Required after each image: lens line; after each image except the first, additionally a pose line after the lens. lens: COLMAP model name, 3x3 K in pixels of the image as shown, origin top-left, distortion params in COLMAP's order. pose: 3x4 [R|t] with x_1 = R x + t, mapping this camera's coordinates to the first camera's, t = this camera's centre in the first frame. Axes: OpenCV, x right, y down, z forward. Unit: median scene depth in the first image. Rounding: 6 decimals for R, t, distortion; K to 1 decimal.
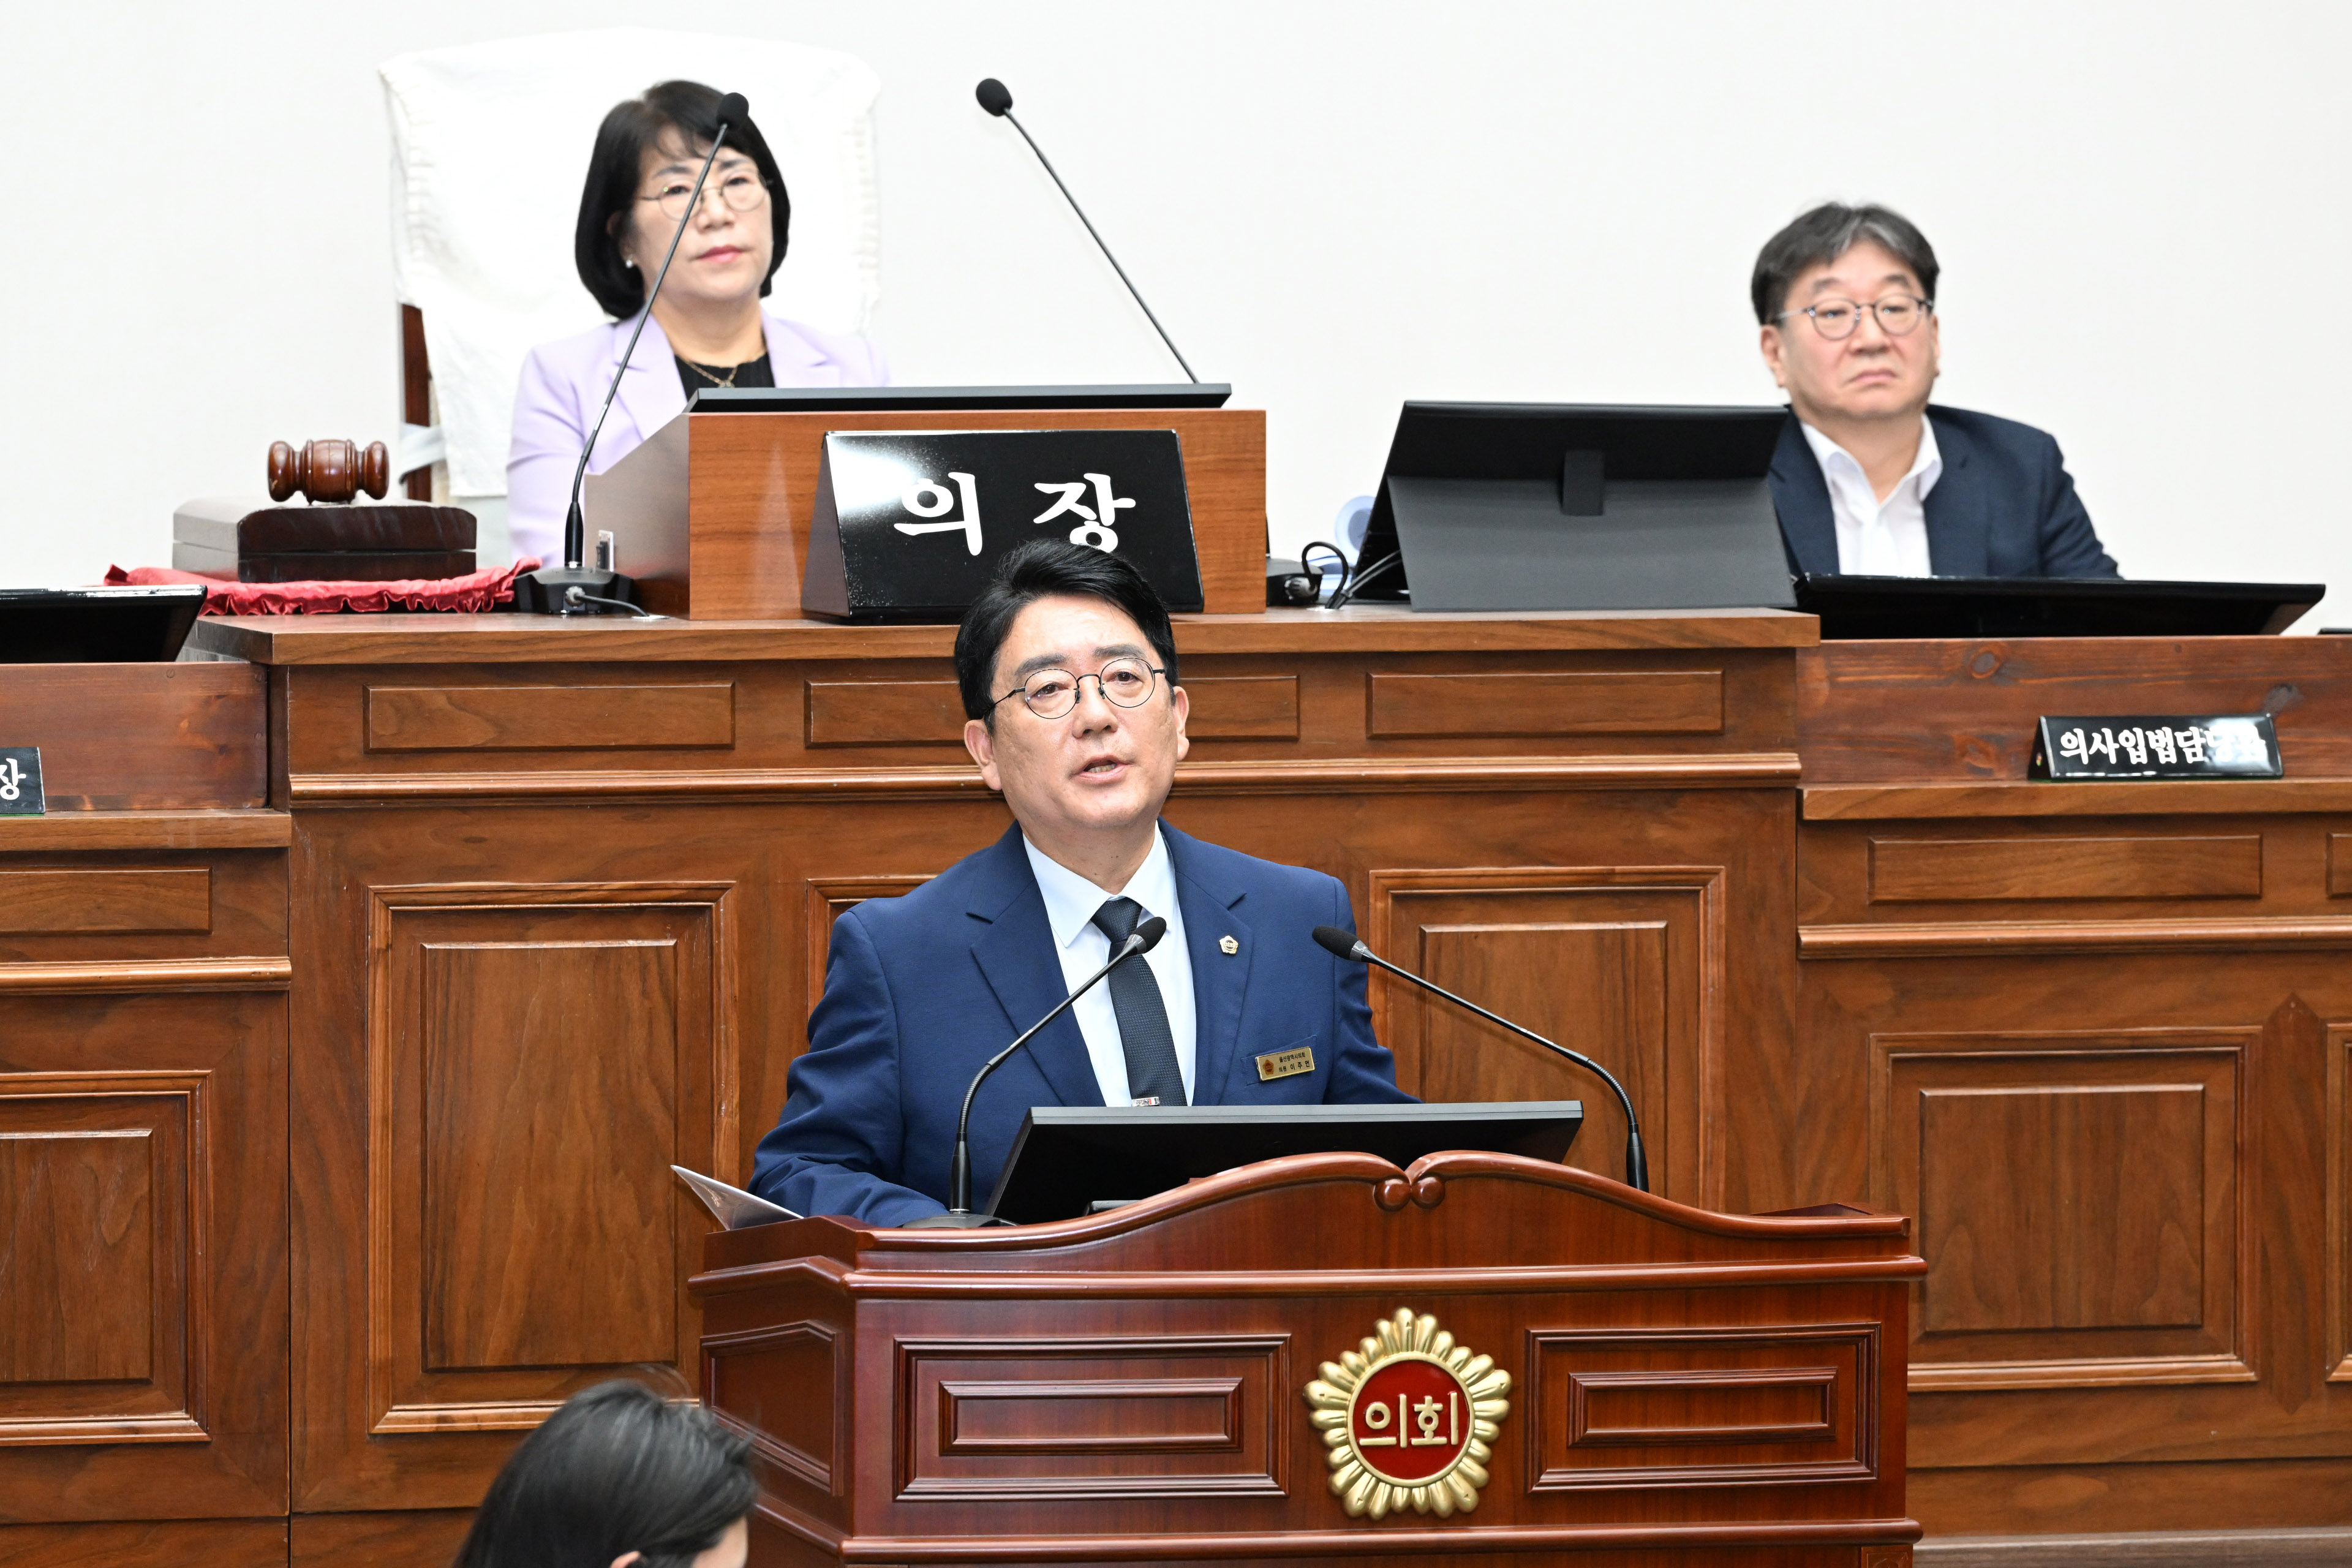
lens RADIAL K [[14200.8, 0, 1176.0], [0, 14200.8, 784.0], [0, 0, 1]] dist [0.072983, -5.021533]
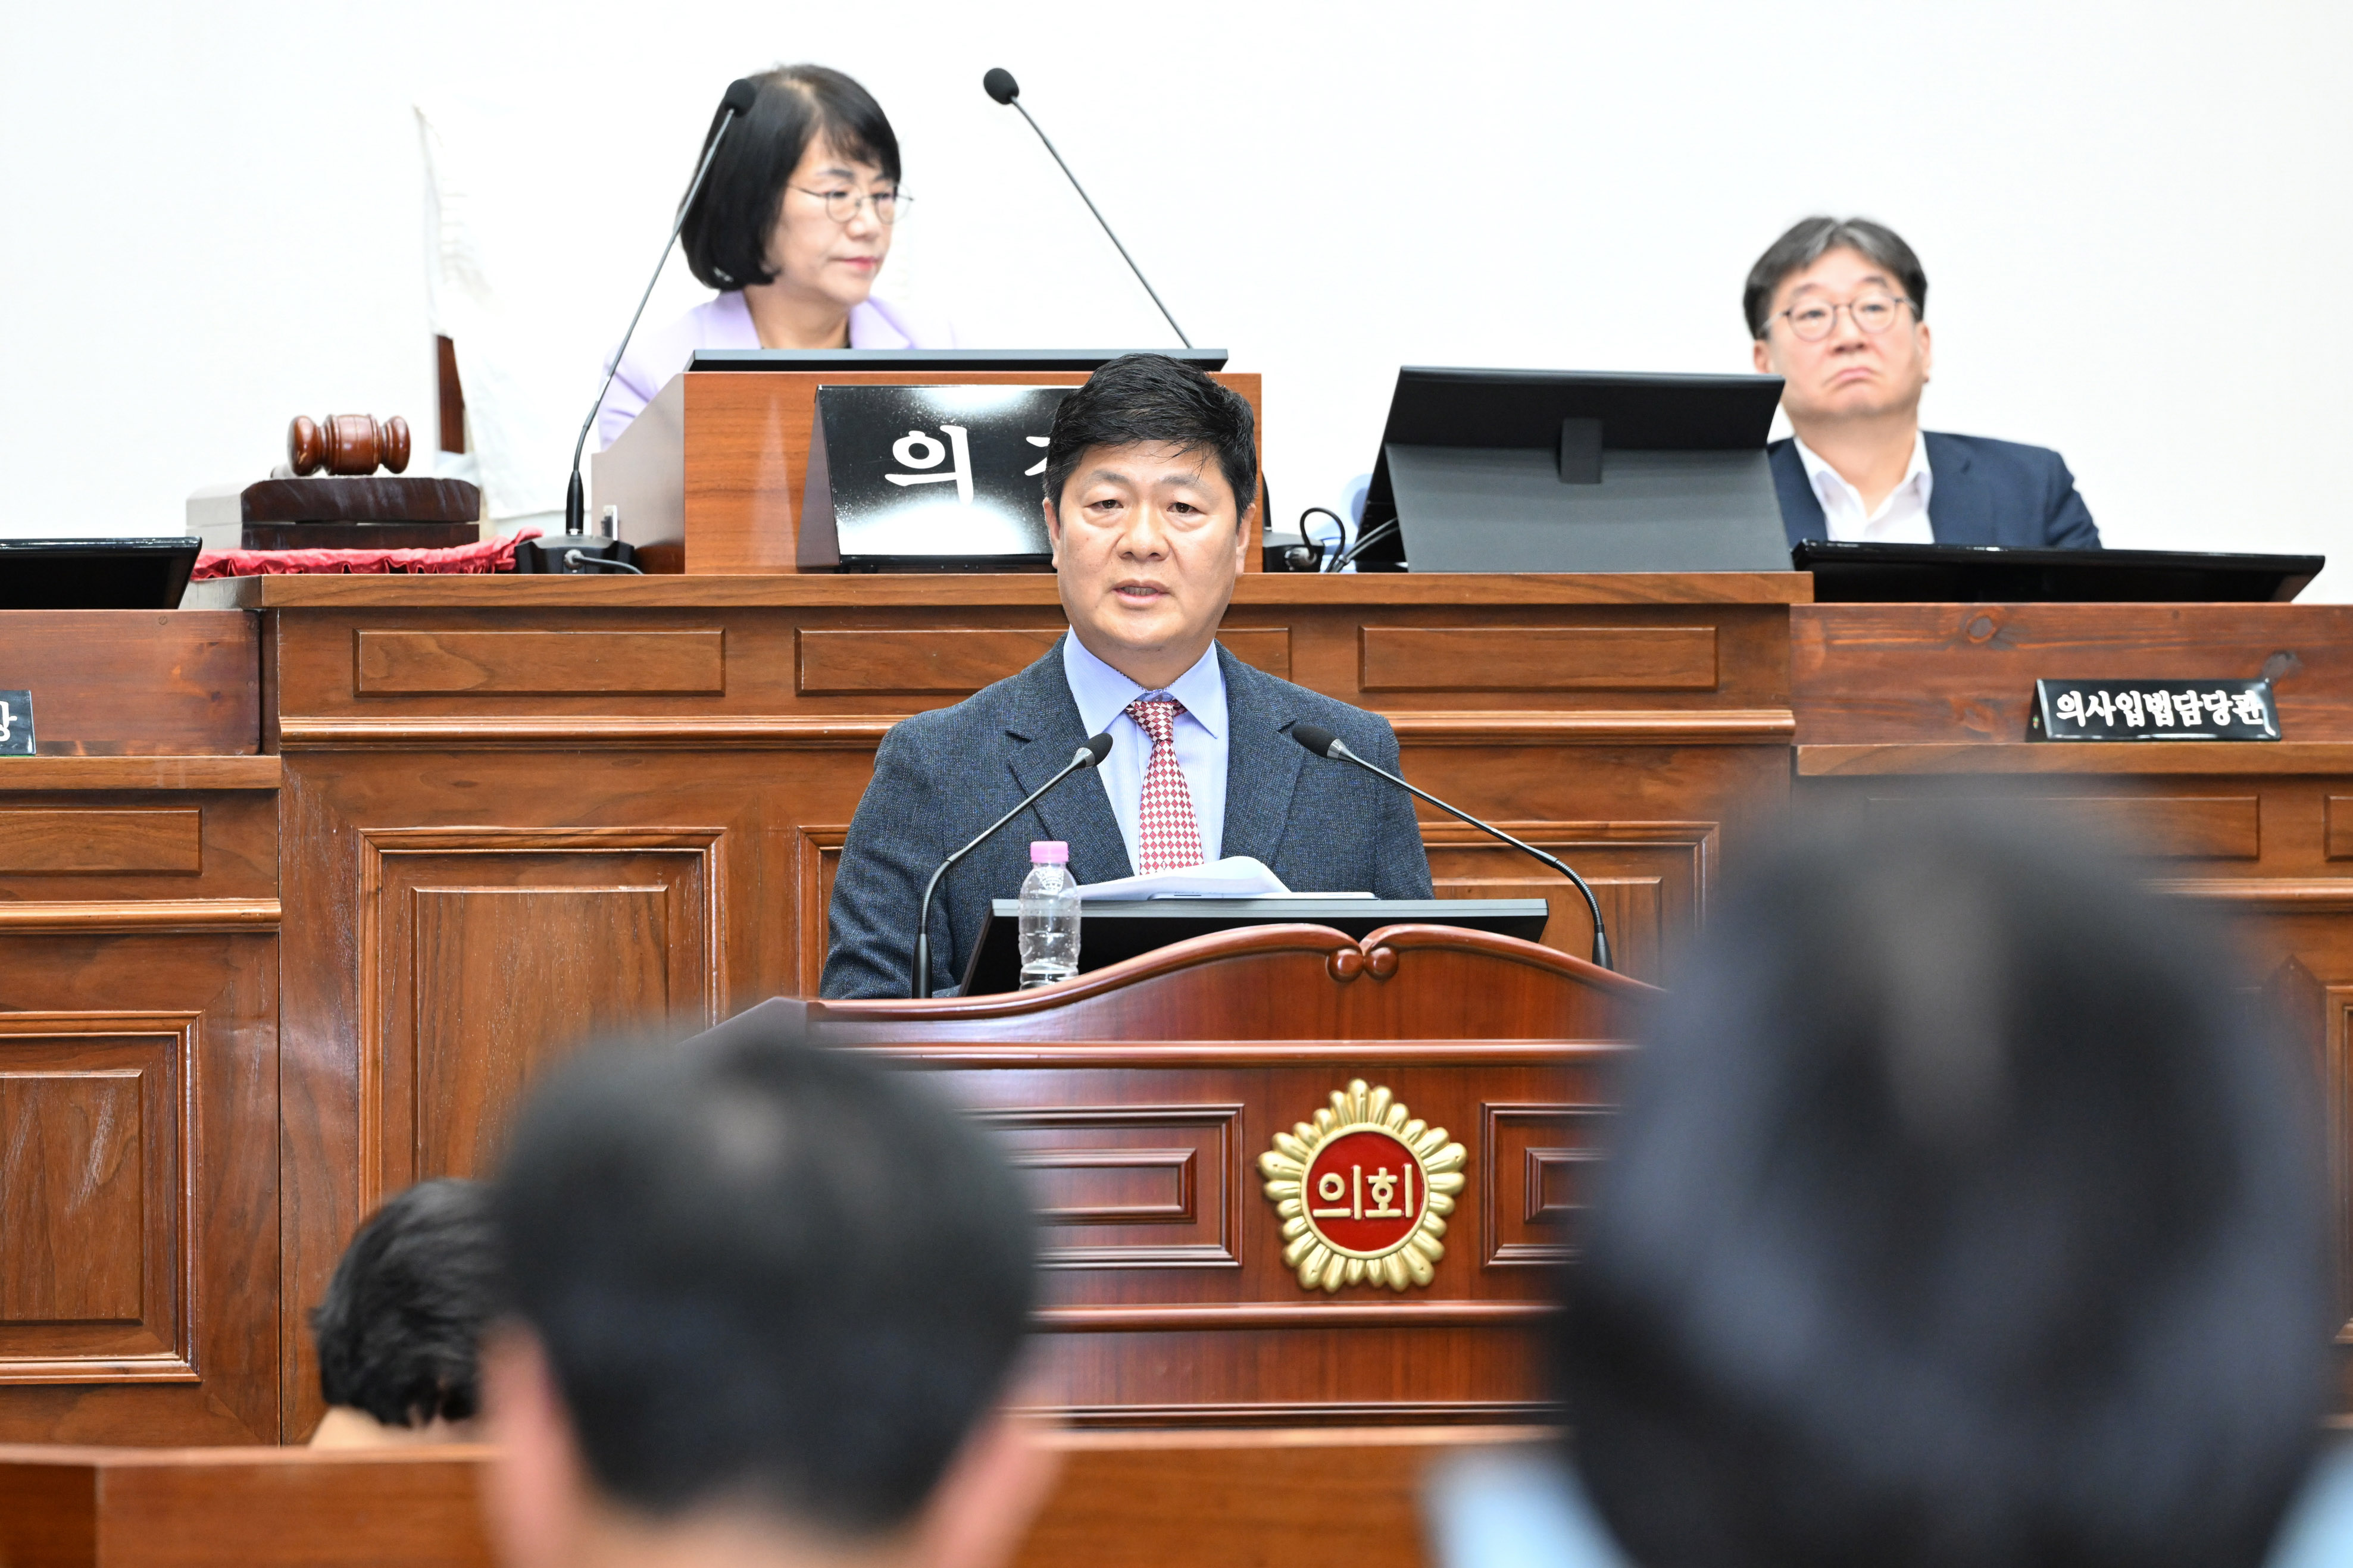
lens RADIAL K [[14204.7, 0, 1176.5], [0, 14204.7, 784.0], [0, 0, 1]] dist [0.072983, -5.021533]
pose [[0.999936, -0.003663, -0.010710, 0.011203], [0.003146, 0.998849, -0.047868, 0.051038], [0.010873, 0.047831, 0.998796, 0.001452]]
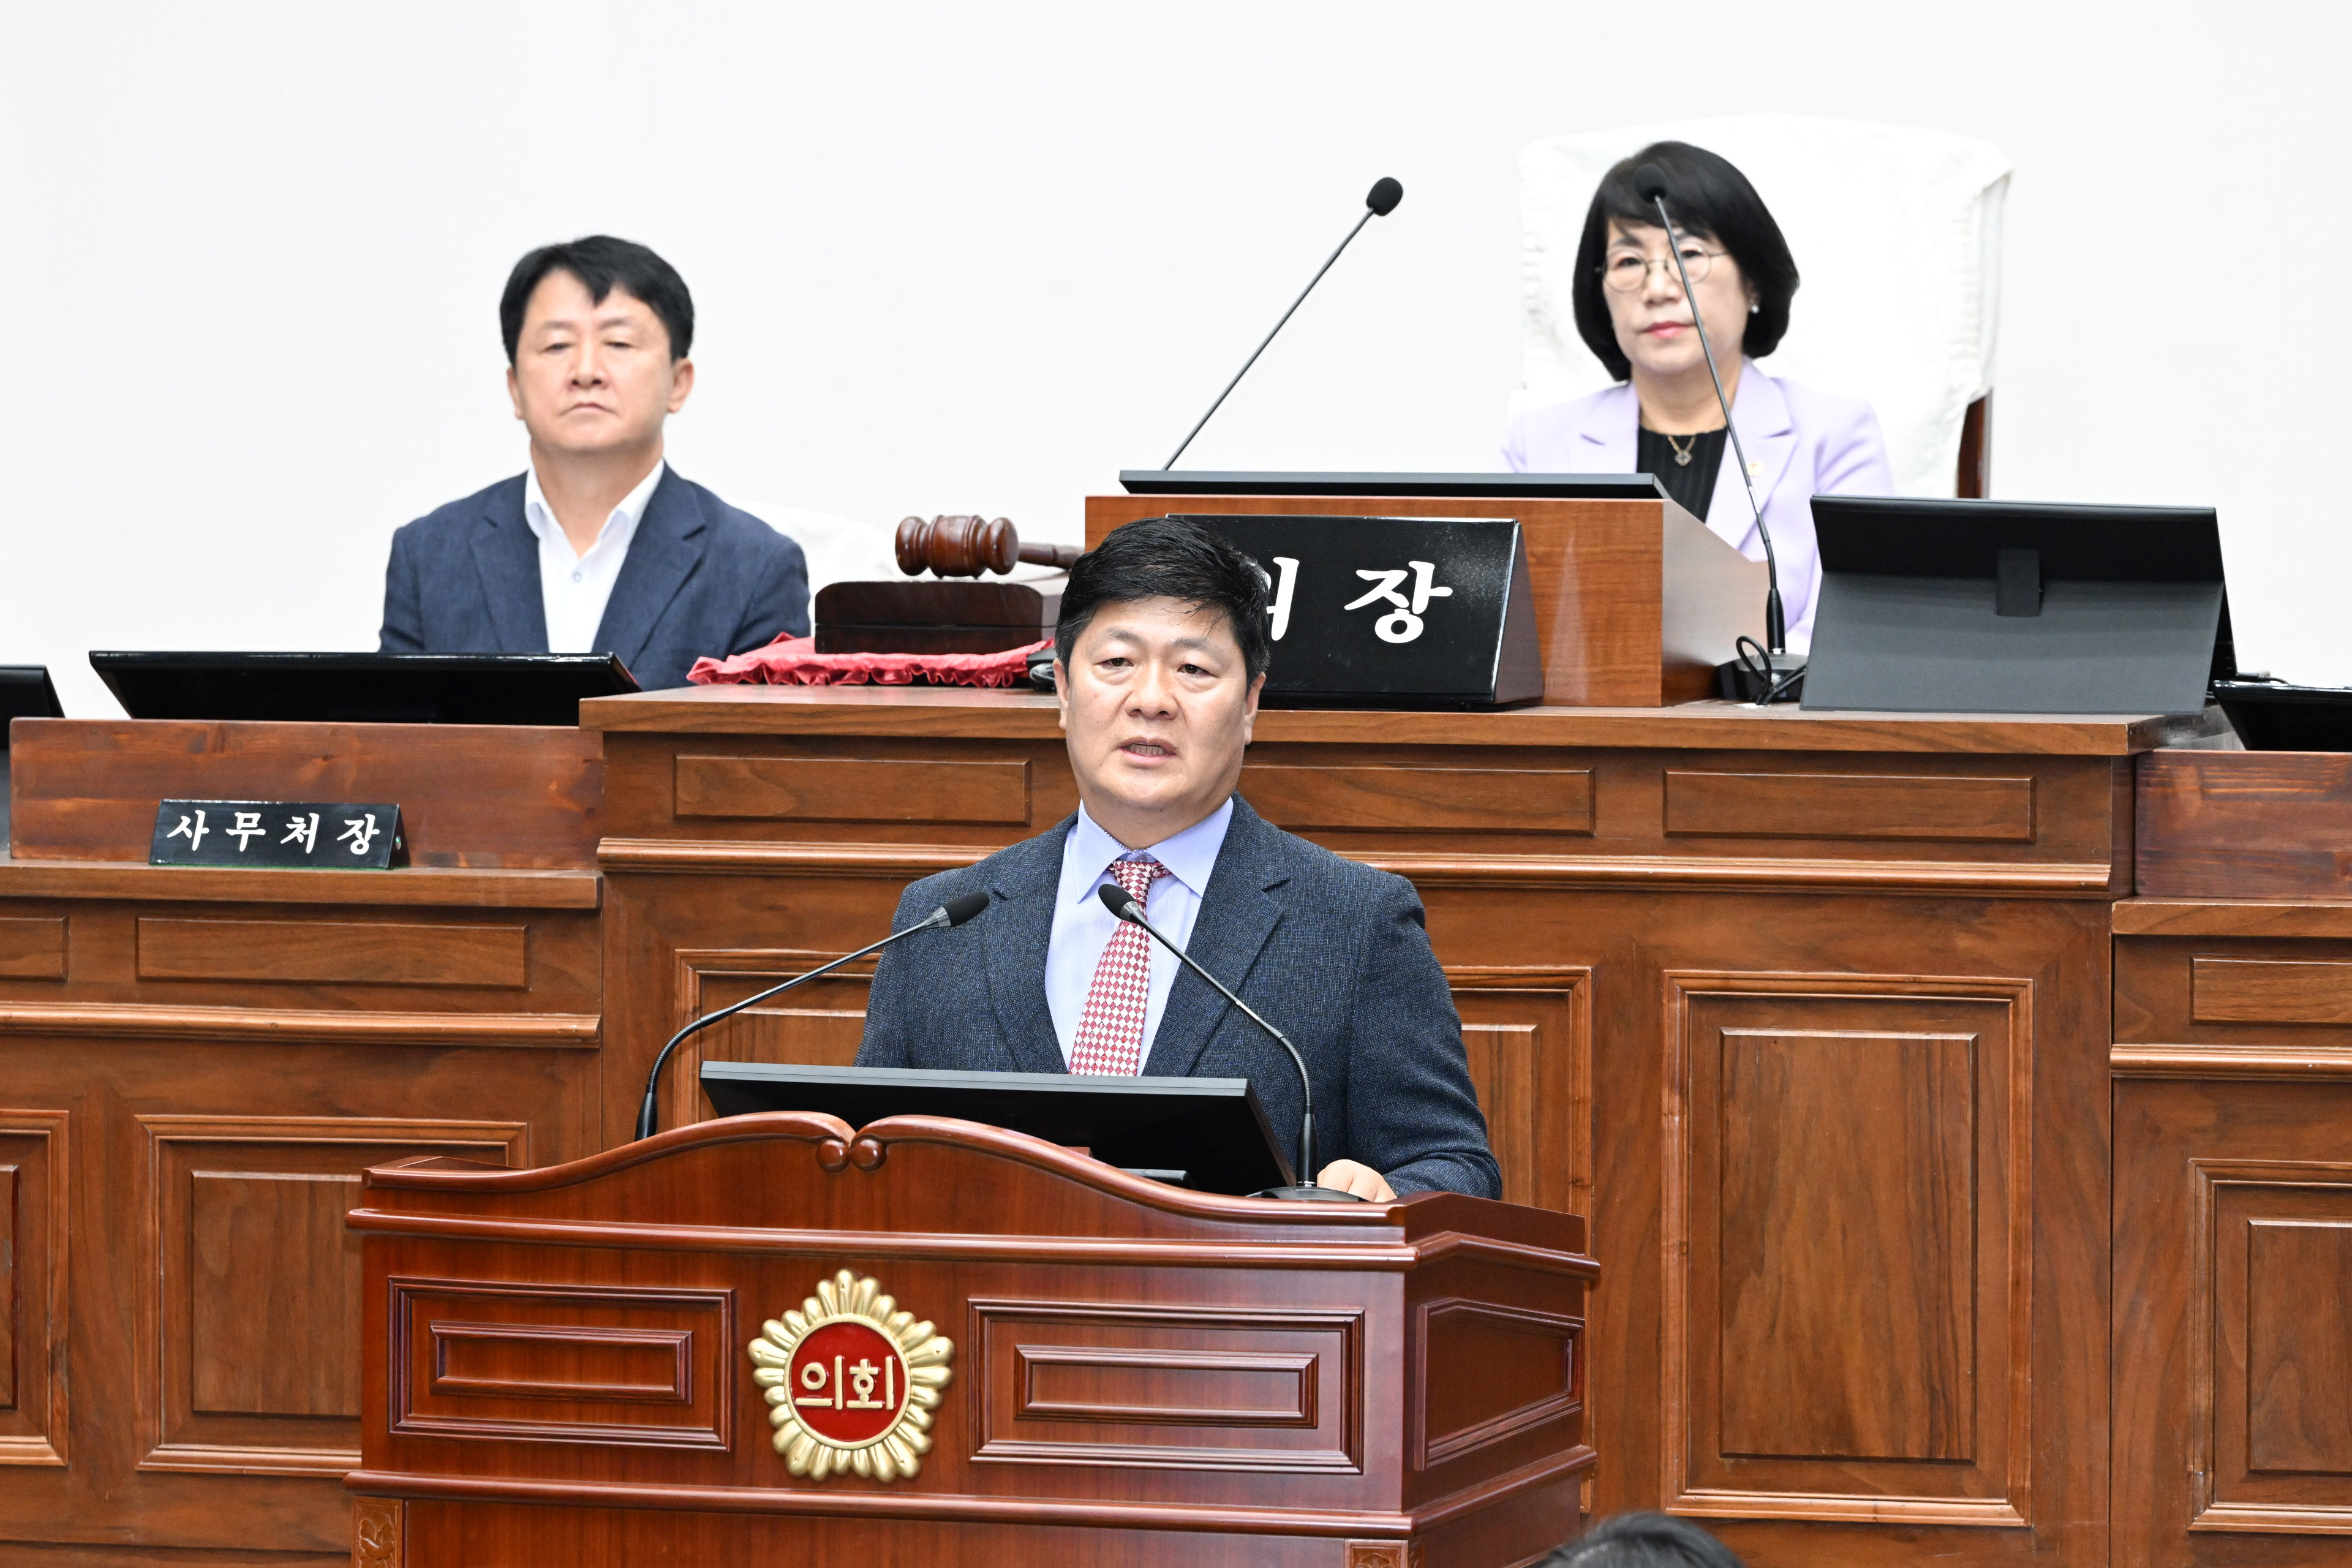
lens RADIAL K [[14200.8, 0, 1176.0], [0, 14200.8, 784.0], [0, 0, 1]] dist [0.072983, -5.021533]
pose [[0.859296, 0.027407, -0.510744, 0.486150], [-0.030794, 0.999524, 0.001827, -0.007539], [0.510551, 0.014157, 0.859731, 0.136014]]
